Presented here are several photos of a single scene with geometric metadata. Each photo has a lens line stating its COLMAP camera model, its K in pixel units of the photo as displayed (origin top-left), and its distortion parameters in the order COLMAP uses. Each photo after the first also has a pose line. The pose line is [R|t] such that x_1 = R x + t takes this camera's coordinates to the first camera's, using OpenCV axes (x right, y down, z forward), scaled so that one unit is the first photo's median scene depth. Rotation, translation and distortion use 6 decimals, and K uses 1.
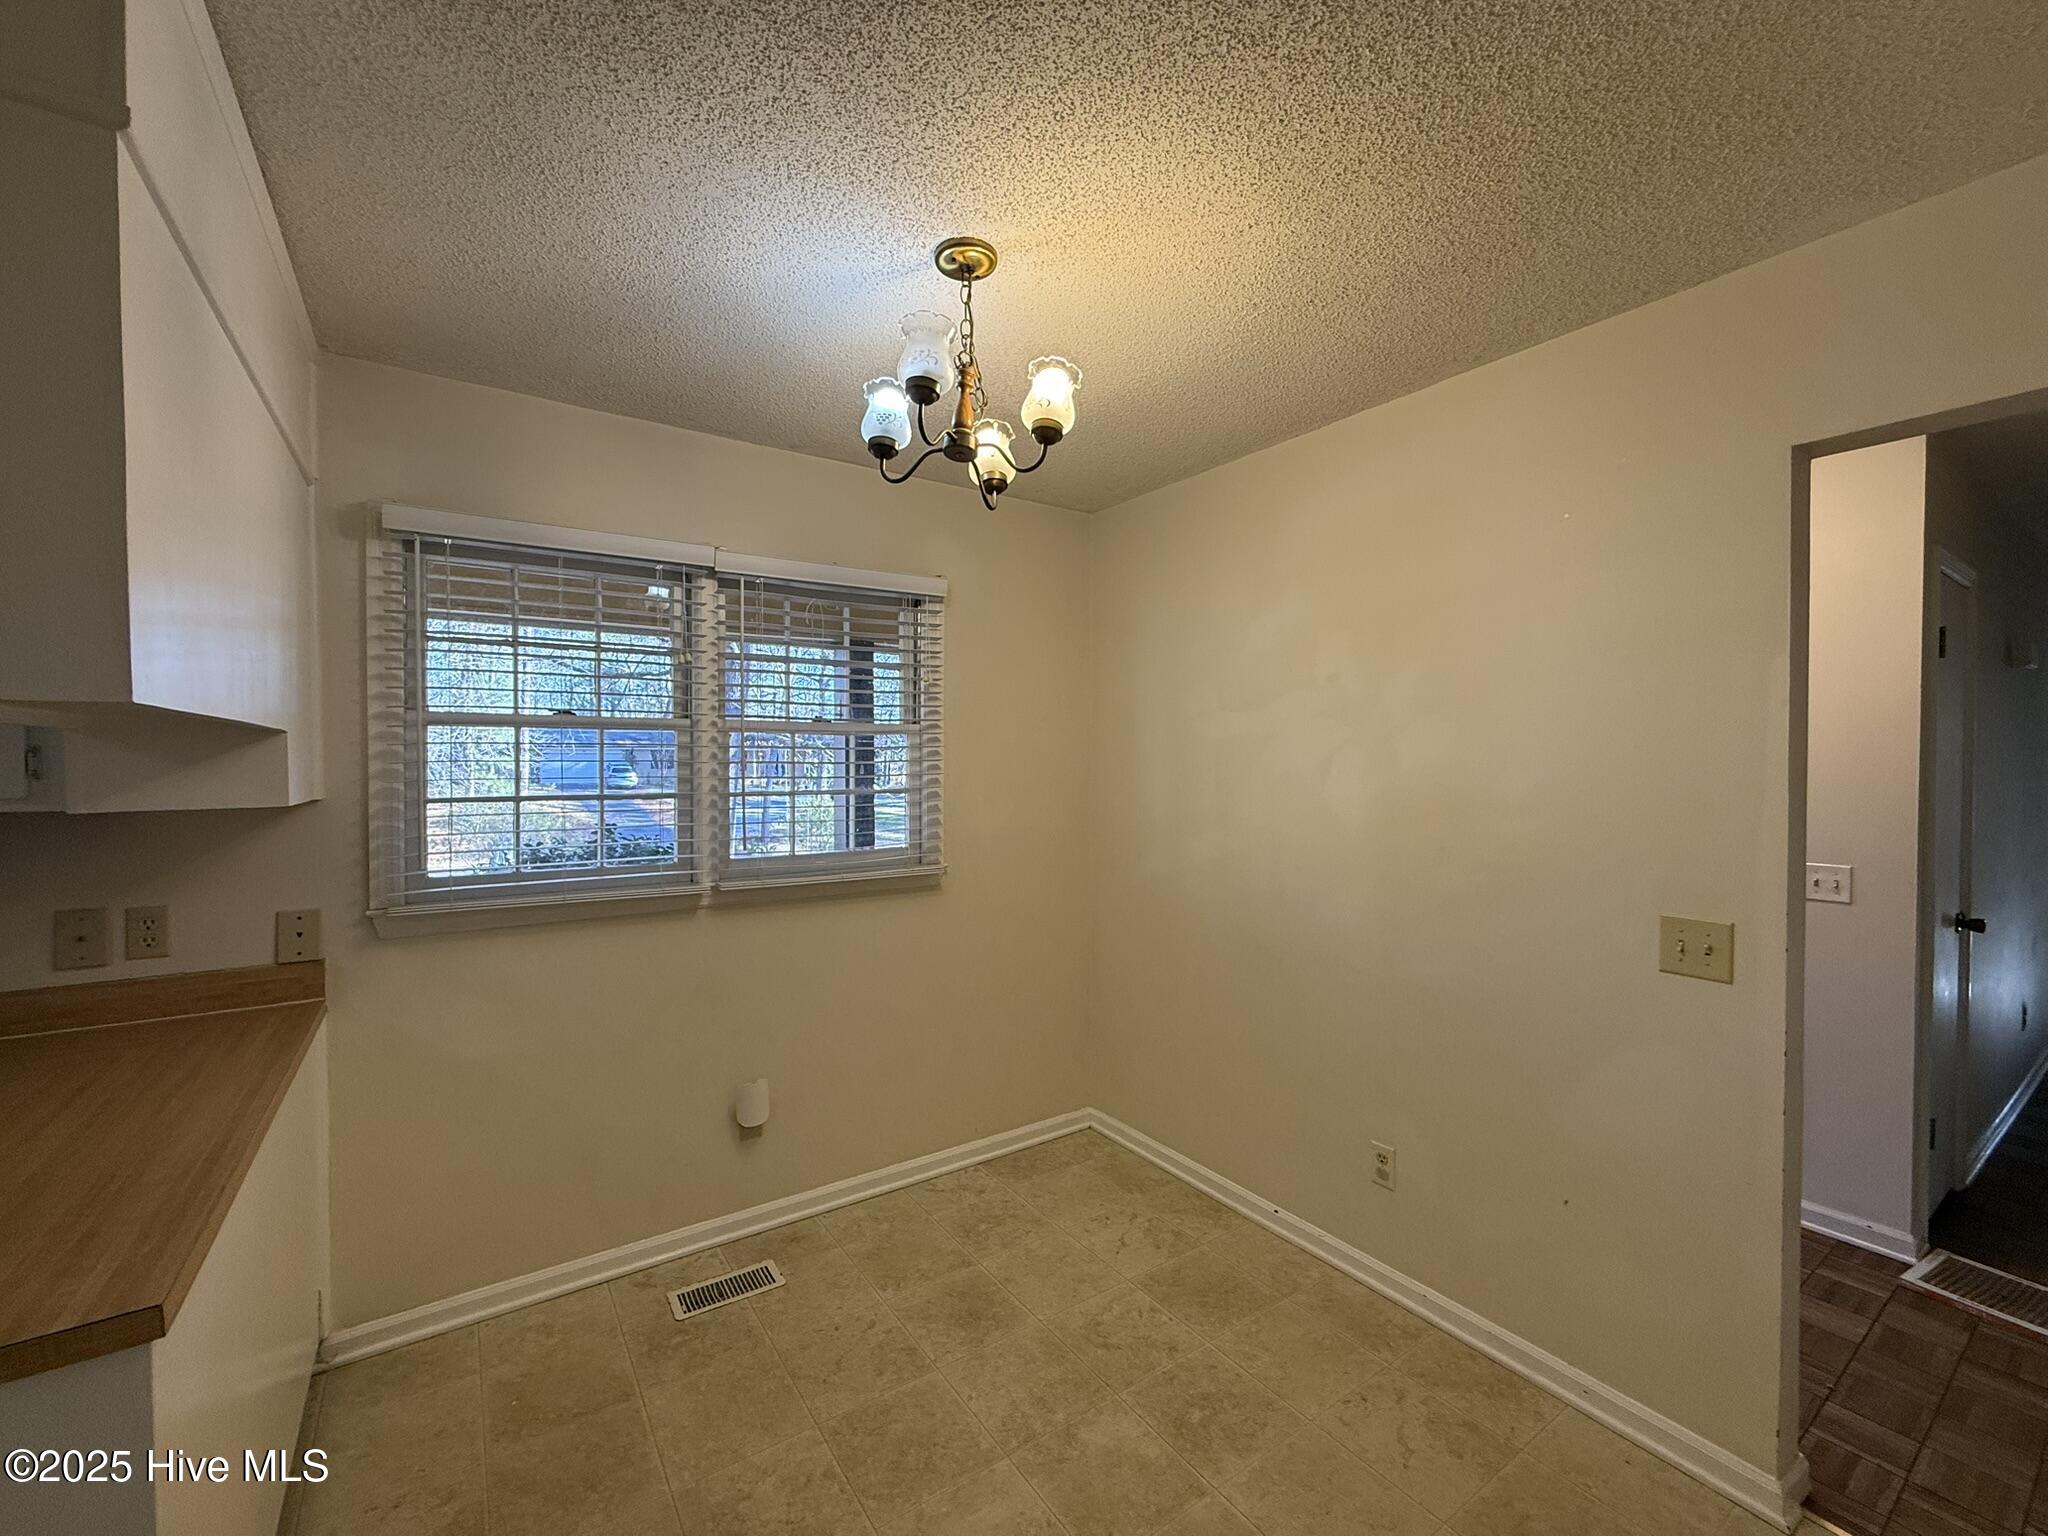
lens RADIAL K [[824.5, 0, 1024.0], [0, 824.5, 768.0], [0, 0, 1]] dist [-0.021143, 0.000112]
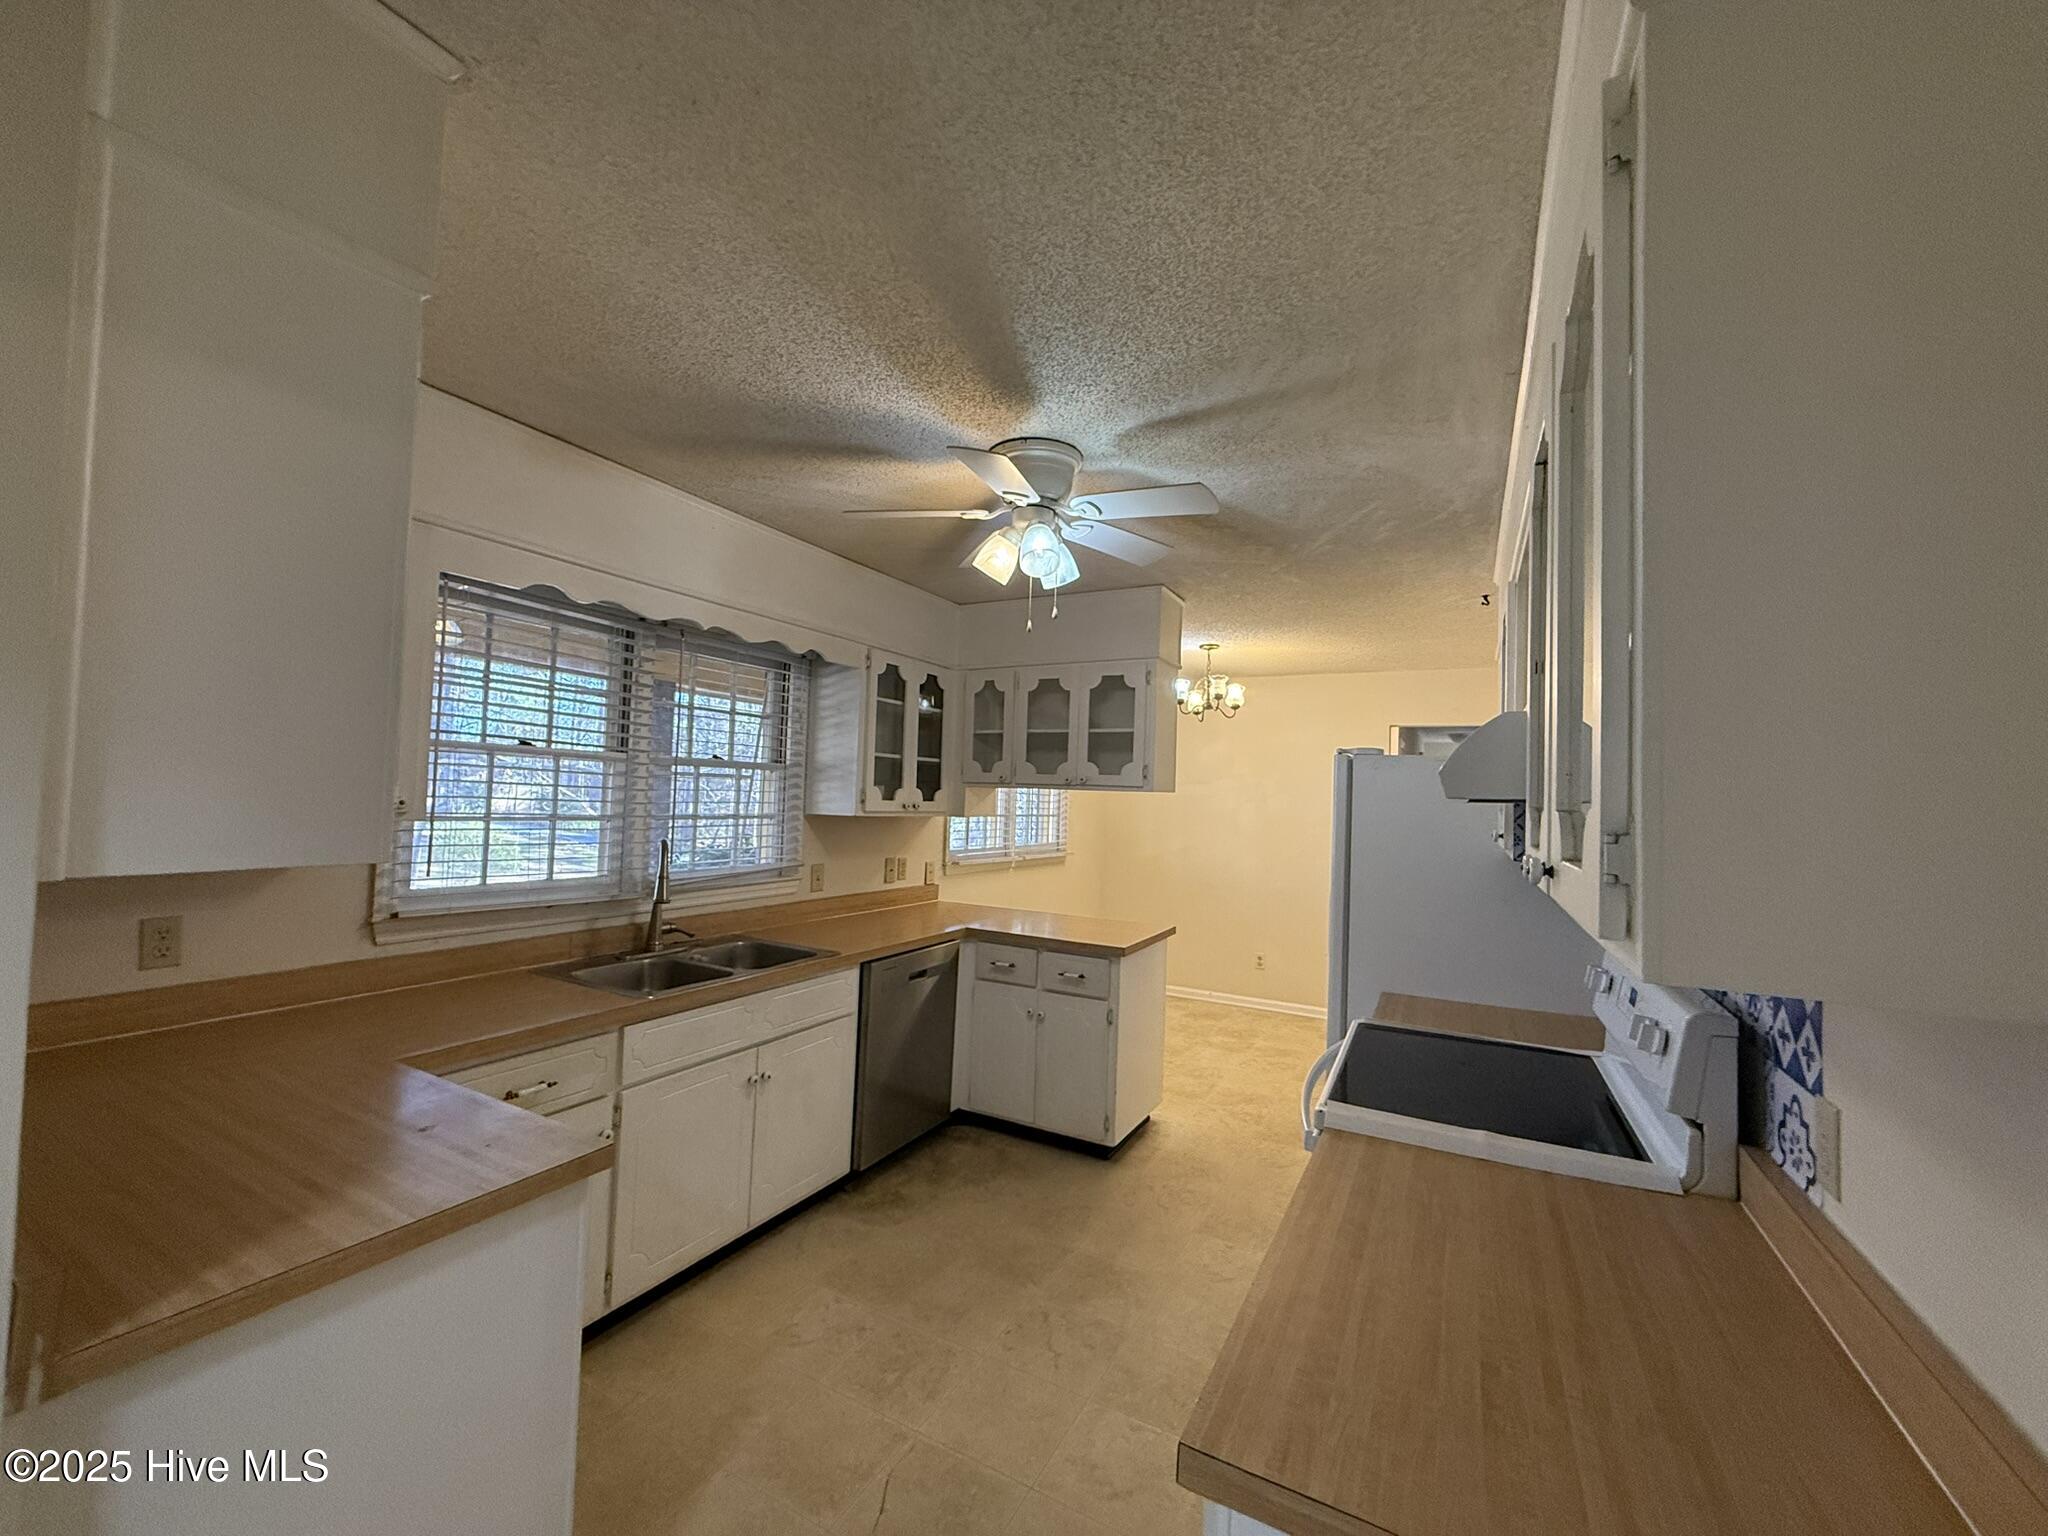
lens RADIAL K [[817.2, 0, 1024.0], [0, 817.2, 768.0], [0, 0, 1]] dist [0.000250, -0.000023]
pose [[0.889237, 0.047514, 0.454973, -0.663876], [-0.028120, 0.998388, -0.049305, 0.005846], [-0.456582, 0.031050, 0.889139, -0.462057]]
